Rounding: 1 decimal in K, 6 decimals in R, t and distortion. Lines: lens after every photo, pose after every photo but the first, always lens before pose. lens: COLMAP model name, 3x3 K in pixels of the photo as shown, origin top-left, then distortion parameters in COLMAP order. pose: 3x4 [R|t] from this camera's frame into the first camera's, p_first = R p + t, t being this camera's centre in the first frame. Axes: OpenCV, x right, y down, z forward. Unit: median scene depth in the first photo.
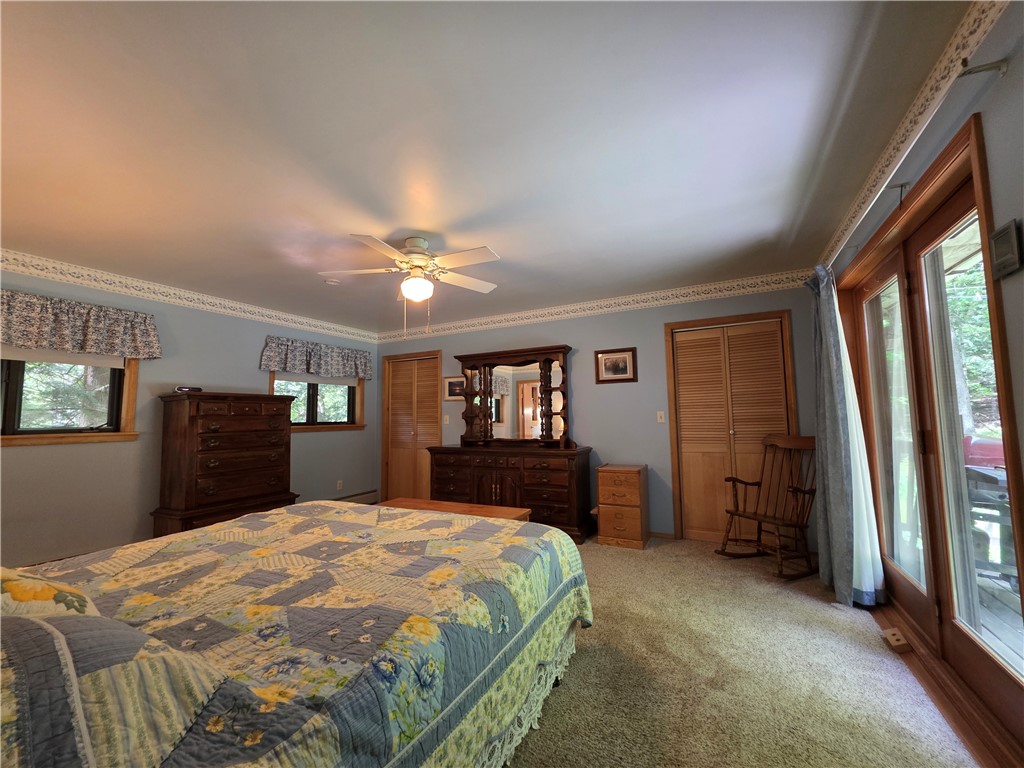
lens RADIAL K [[406.7, 0, 513.2], [0, 406.7, 383.6], [0, 0, 1]] dist [0.000325, 0.000423]
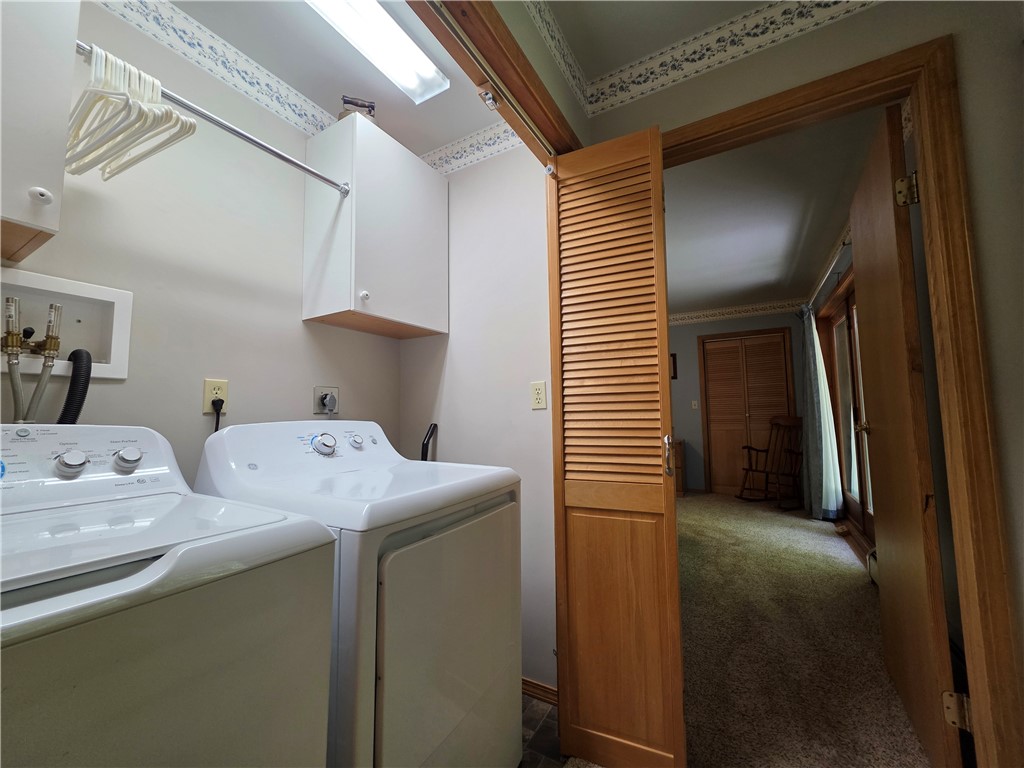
lens RADIAL K [[406.7, 0, 515.2], [0, 406.7, 381.4], [0, 0, 1]] dist [0.000325, 0.000423]
pose [[0.999274, -0.004082, -0.037872, -0.223645], [0.004321, 0.999971, 0.006248, -0.008409], [0.037846, -0.006407, 0.999263, -0.461413]]
